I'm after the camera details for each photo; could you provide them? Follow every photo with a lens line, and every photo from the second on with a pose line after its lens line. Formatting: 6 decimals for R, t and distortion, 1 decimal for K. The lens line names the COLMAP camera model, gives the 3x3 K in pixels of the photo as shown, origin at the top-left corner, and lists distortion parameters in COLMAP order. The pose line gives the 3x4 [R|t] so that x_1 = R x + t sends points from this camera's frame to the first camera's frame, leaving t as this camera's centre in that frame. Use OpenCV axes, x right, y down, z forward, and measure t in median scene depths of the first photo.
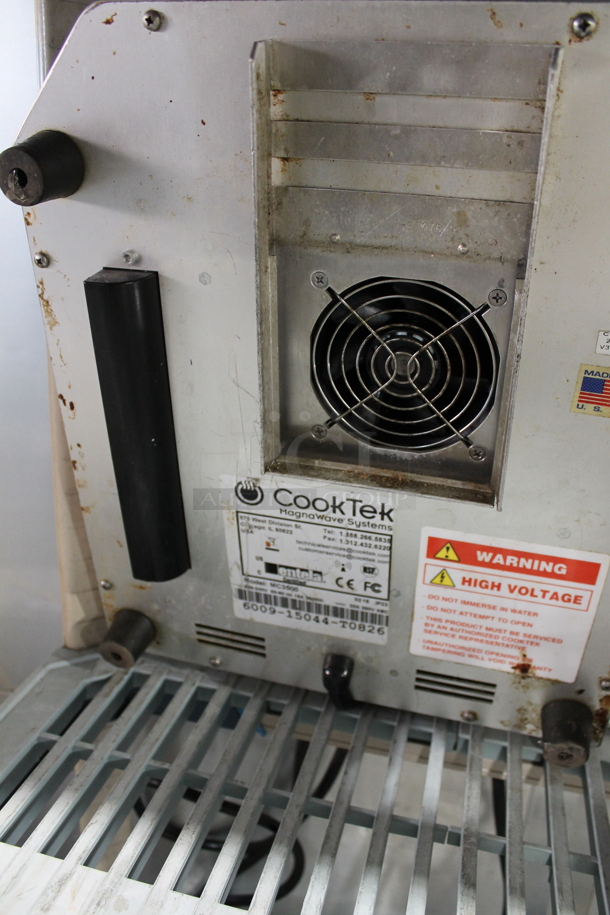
lens RADIAL K [[768.6, 0, 305.0], [0, 768.6, 457.5], [0, 0, 1]] dist [-0.171600, 0.130531]
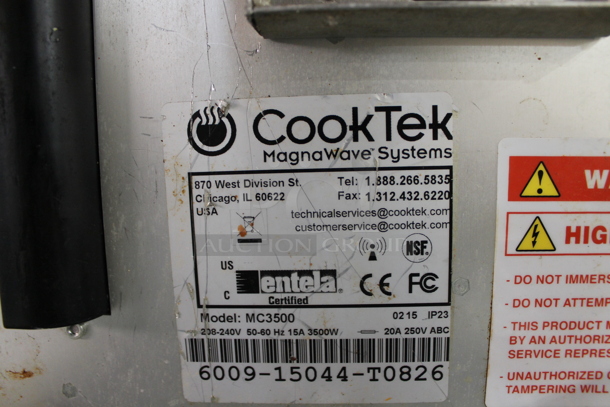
lens RADIAL K [[512.4, 0, 305.0], [0, 512.4, 203.5], [0, 0, 1]] dist [-0.171600, 0.130531]
pose [[0.976167, -0.034204, 0.214309, -0.087160], [0.122676, 0.901562, -0.414893, 0.271106], [-0.179022, 0.431295, 0.884271, 0.642561]]
